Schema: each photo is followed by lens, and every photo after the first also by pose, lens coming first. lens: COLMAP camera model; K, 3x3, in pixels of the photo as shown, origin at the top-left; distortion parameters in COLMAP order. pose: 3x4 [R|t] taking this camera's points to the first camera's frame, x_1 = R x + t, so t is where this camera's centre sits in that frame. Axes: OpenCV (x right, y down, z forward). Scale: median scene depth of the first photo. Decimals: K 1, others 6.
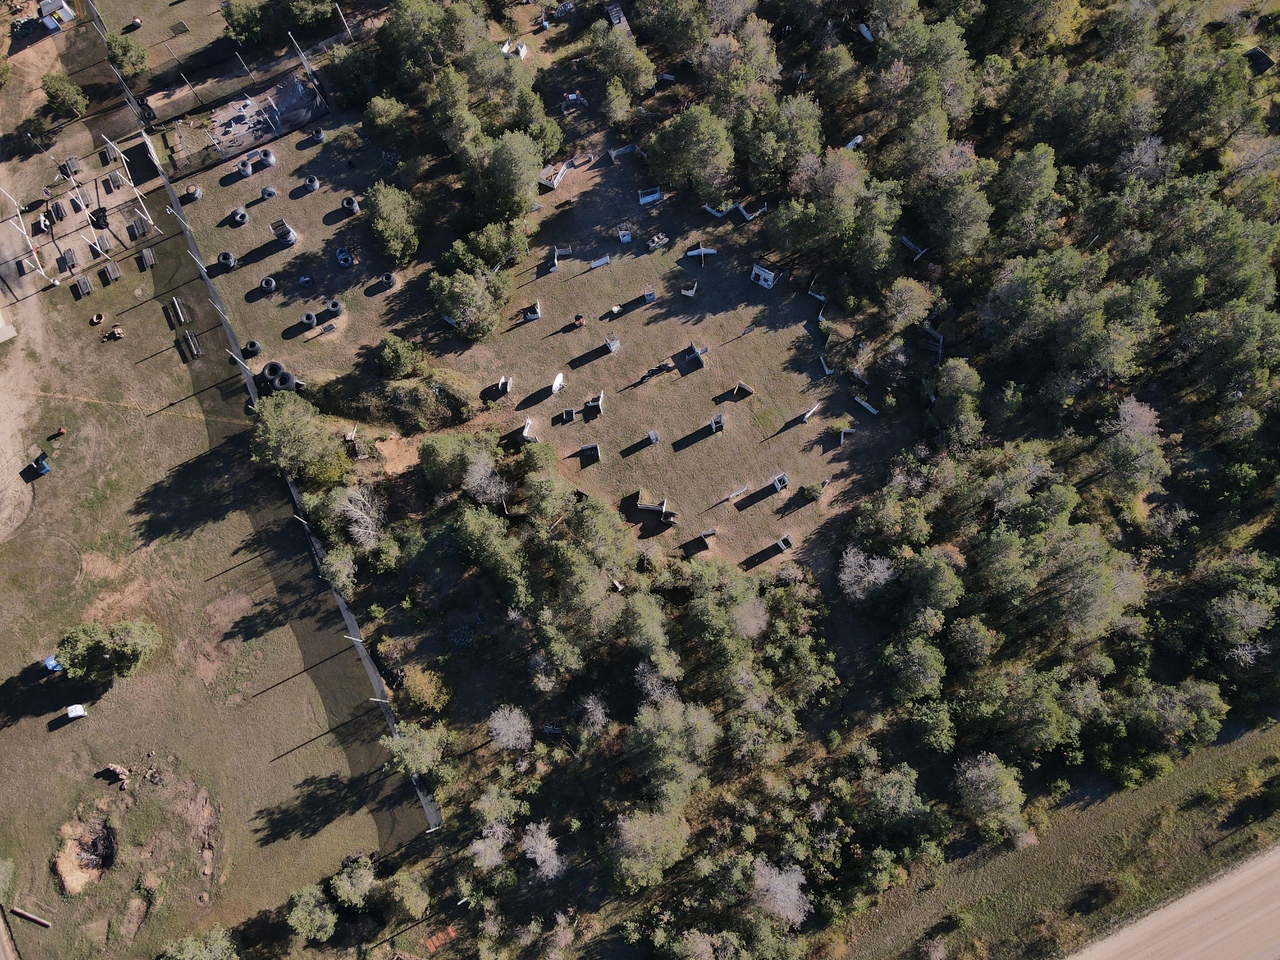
lens RADIAL K [[959.2, 0, 657.7], [0, 959.2, 478.9], [0, 0, 1]] dist [0.008312, 0.010629]
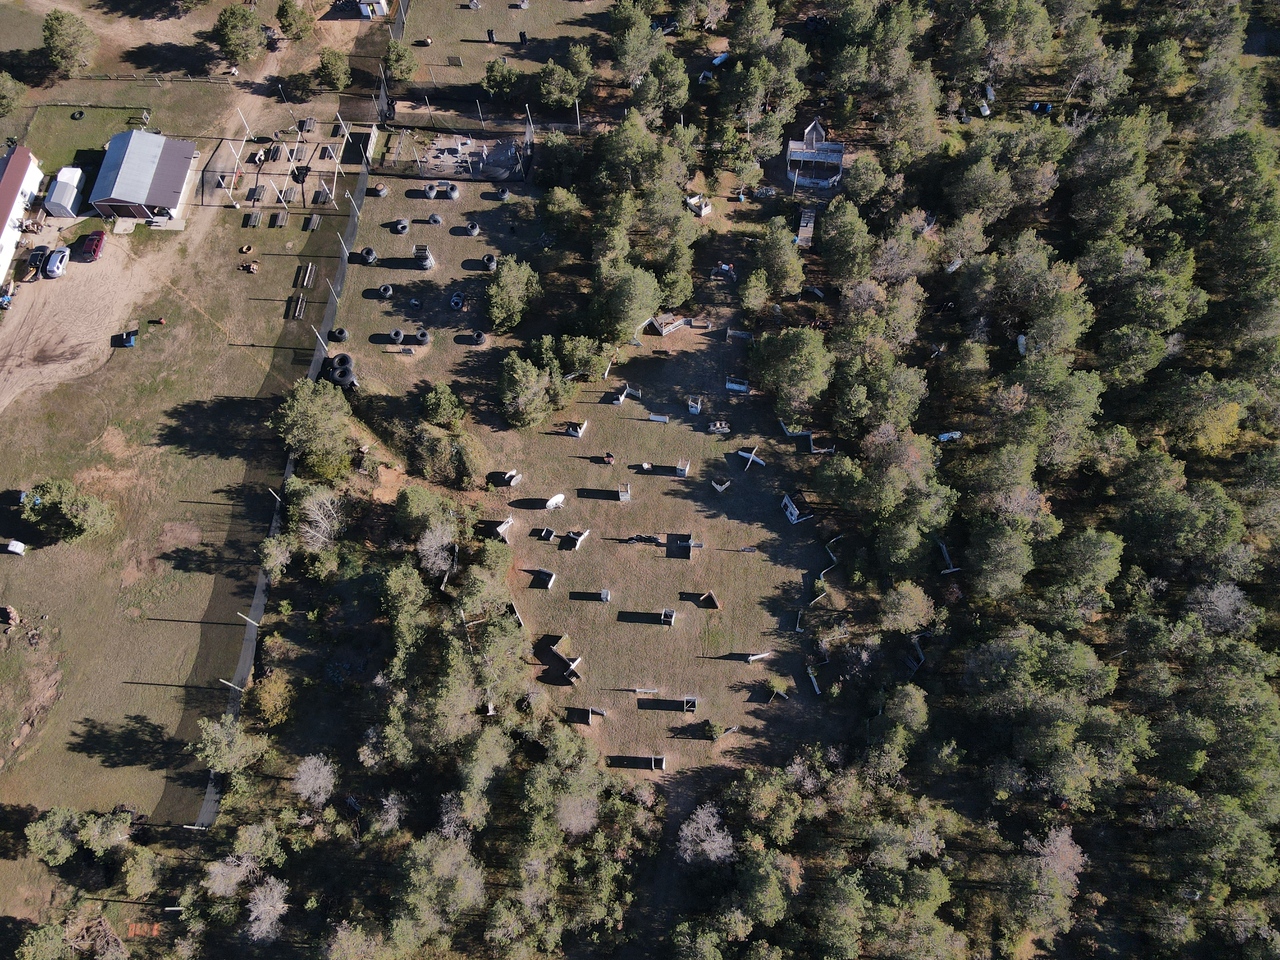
lens RADIAL K [[959.2, 0, 657.7], [0, 959.2, 478.9], [0, 0, 1]] dist [0.008312, 0.010629]
pose [[0.854358, 0.482315, -0.193505, 0.173754], [-0.502339, 0.861854, -0.069728, -0.105240], [0.133142, 0.156778, 0.978618, 0.024202]]
